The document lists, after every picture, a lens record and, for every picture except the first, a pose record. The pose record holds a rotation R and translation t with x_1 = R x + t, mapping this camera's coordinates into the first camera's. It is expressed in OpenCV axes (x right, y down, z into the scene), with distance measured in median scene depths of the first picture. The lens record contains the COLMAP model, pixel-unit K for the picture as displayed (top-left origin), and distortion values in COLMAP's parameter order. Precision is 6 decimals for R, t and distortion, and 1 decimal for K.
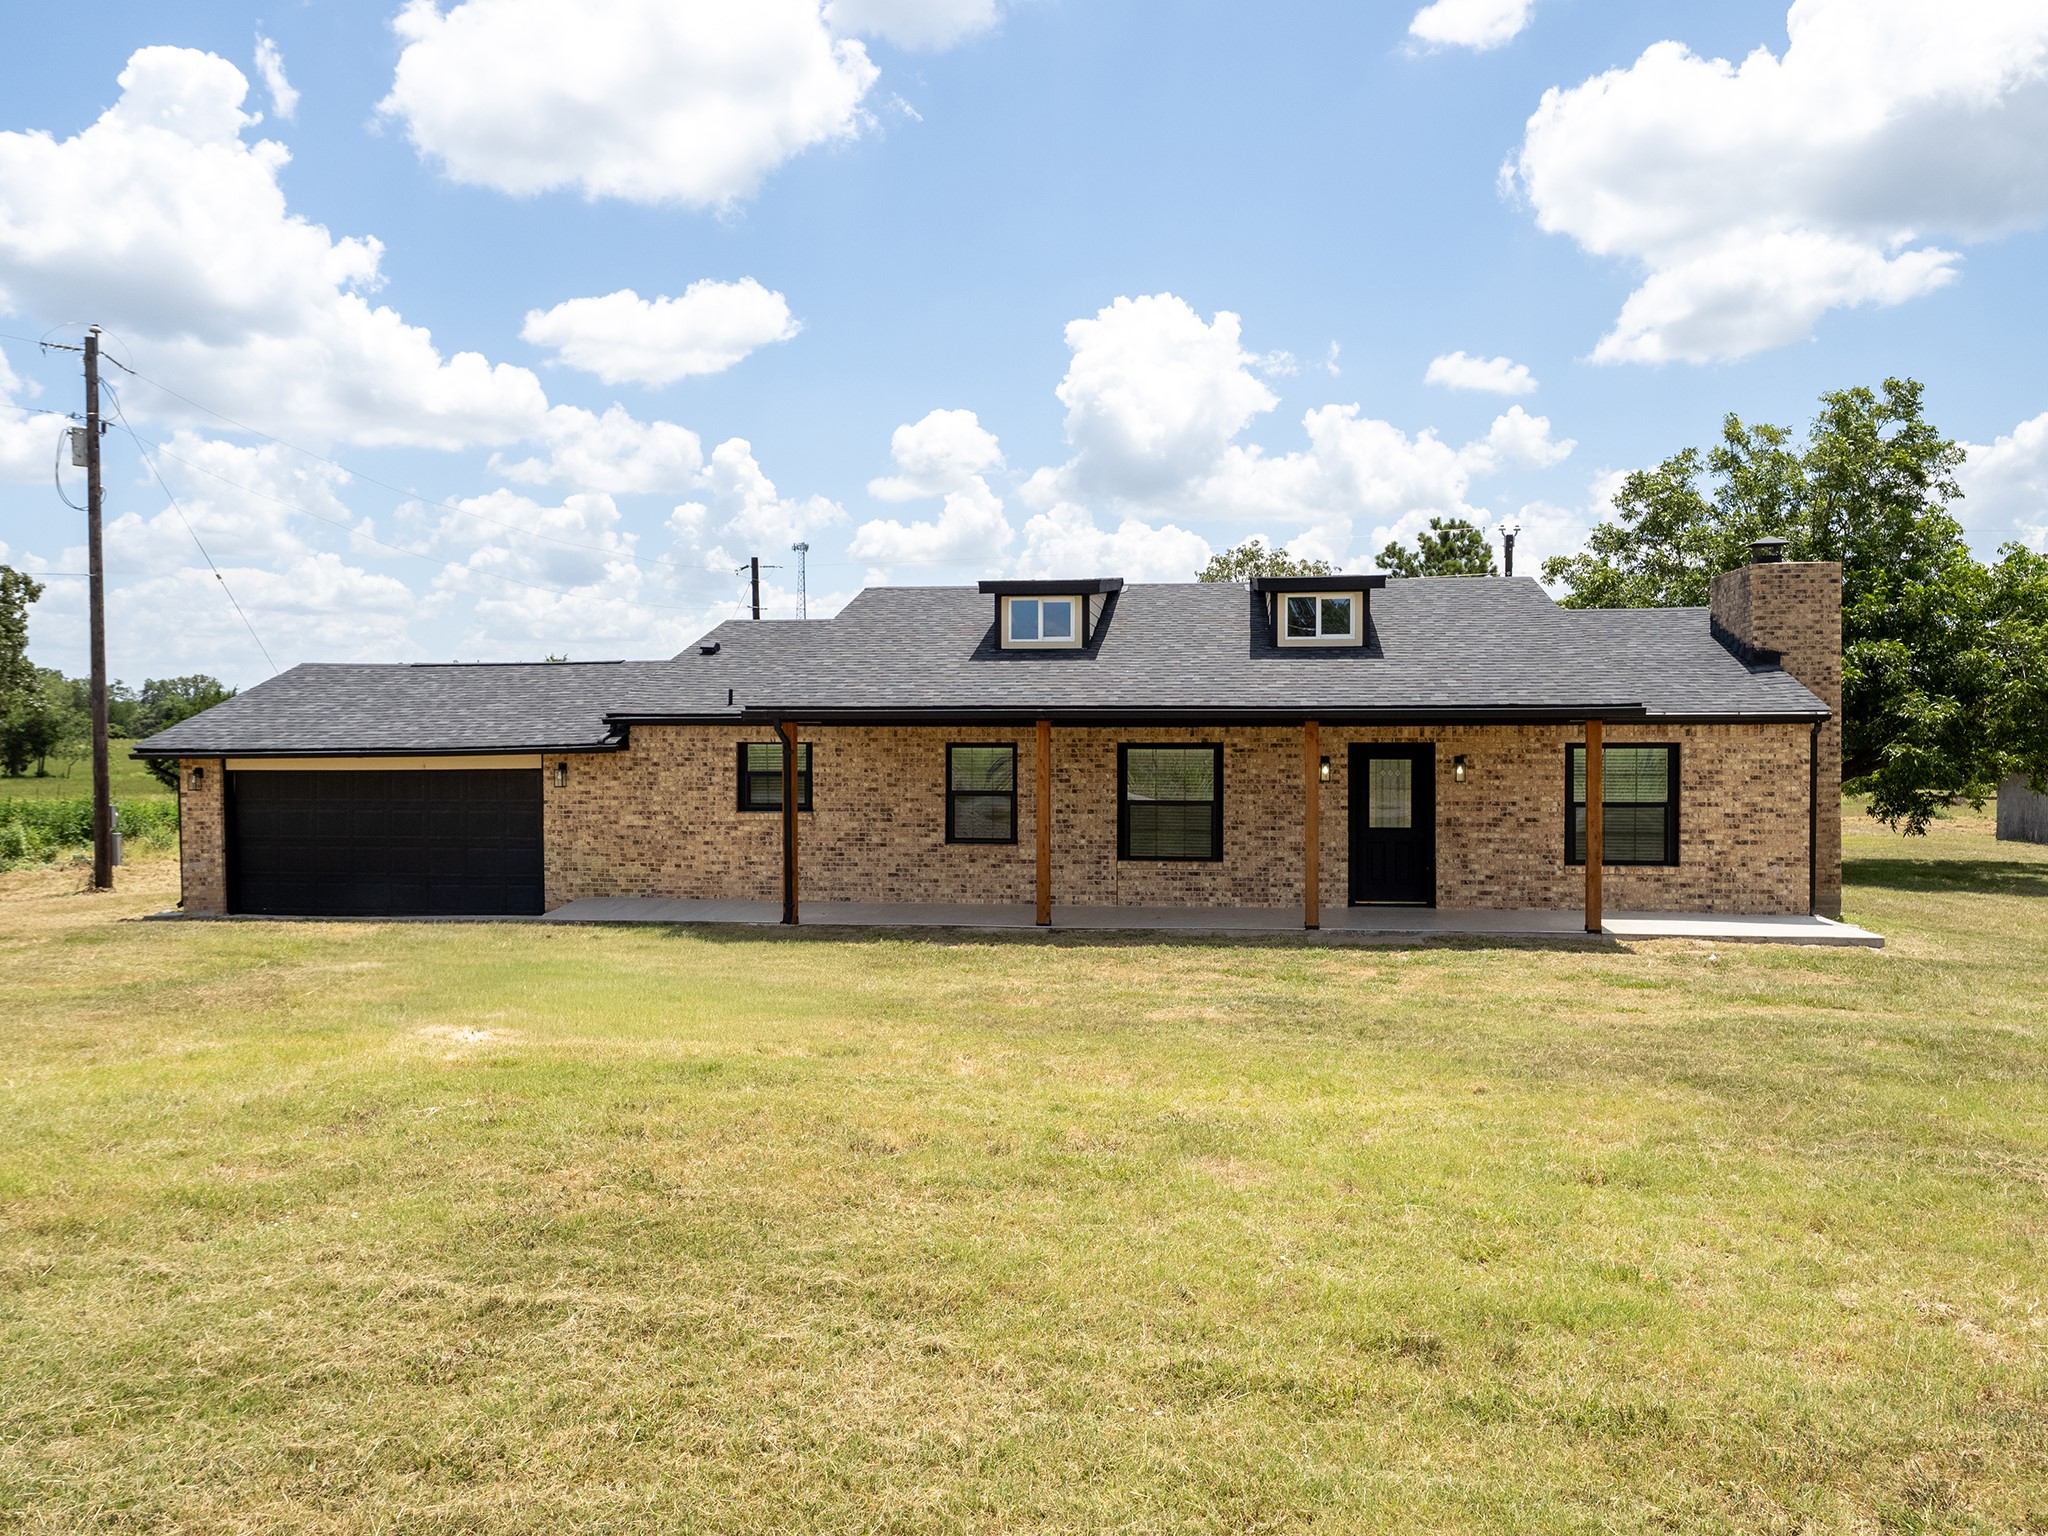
lens RADIAL K [[1586.0, 0, 1030.3], [0, 1586.0, 774.6], [0, 0, 1]] dist [0.045513, -0.026148]
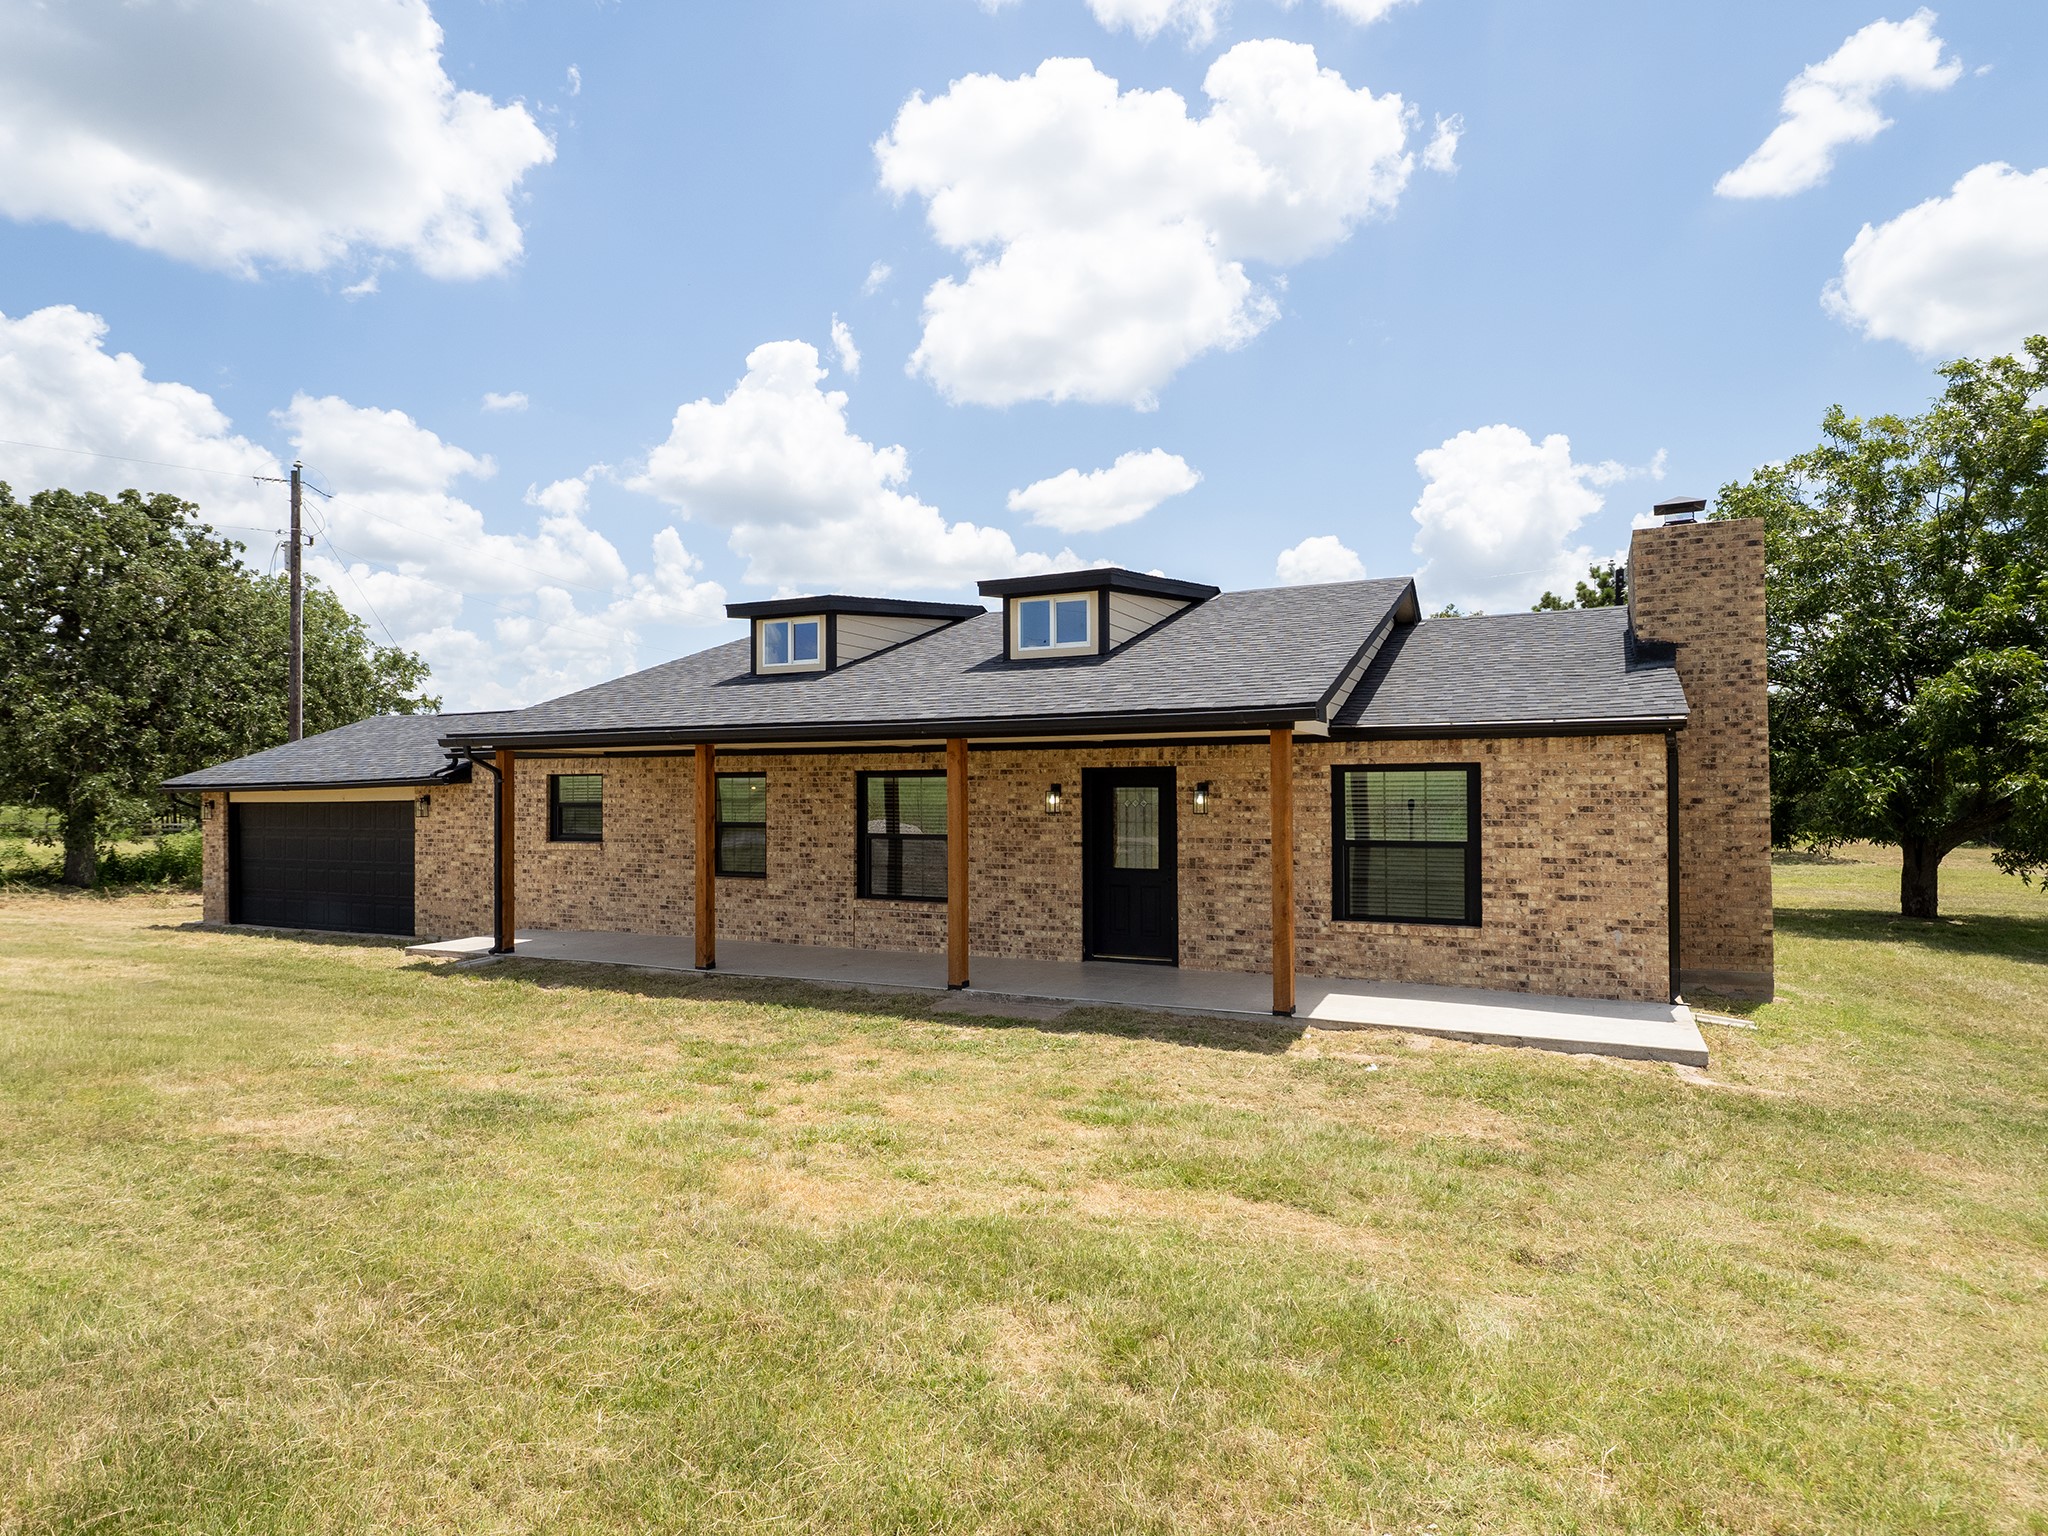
lens RADIAL K [[1194.5, 0, 975.1], [0, 1194.5, 776.8], [0, 0, 1]] dist [0.032200, -0.011277]
pose [[0.943902, -0.006609, -0.330158, 0.341971], [-0.004948, 0.999404, -0.034150, 0.006675], [0.330187, 0.033867, 0.943308, 0.358394]]
